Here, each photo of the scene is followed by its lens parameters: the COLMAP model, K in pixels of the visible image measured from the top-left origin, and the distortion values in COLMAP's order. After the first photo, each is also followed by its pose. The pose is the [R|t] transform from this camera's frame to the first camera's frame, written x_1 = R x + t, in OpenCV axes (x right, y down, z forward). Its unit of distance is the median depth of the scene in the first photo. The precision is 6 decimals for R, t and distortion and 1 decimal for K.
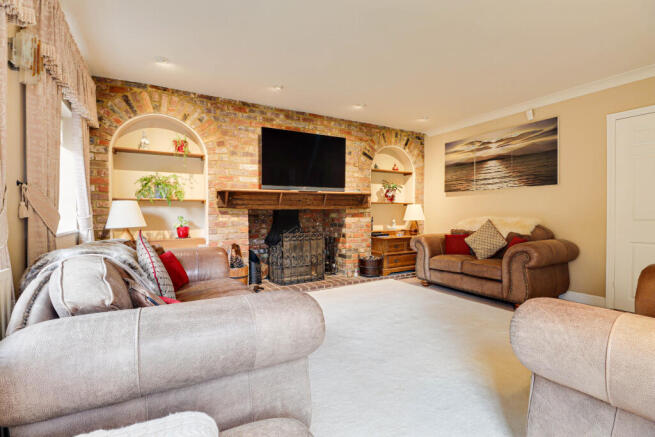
lens RADIAL K [[308.4, 0, 334.5], [0, 308.4, 217.8], [0, 0, 1]] dist [0.000199, -0.016805]
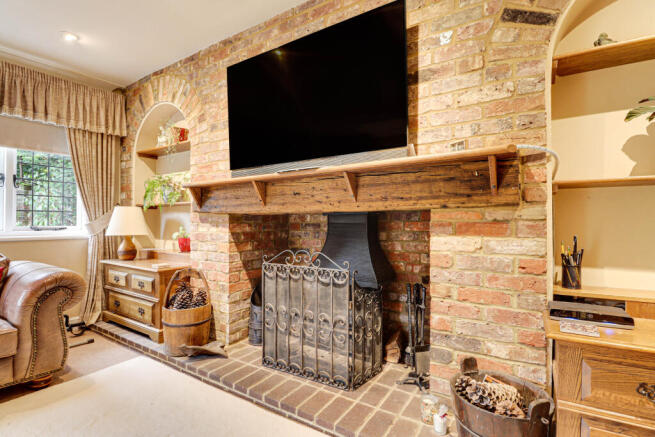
lens RADIAL K [[308.4, 0, 334.5], [0, 308.4, 217.8], [0, 0, 1]] dist [0.000199, -0.016805]
pose [[0.447381, 0.000352, -0.894344, 0.300668], [-0.011509, 0.999919, -0.005364, -0.017191], [0.894270, 0.012693, 0.447349, 0.786793]]
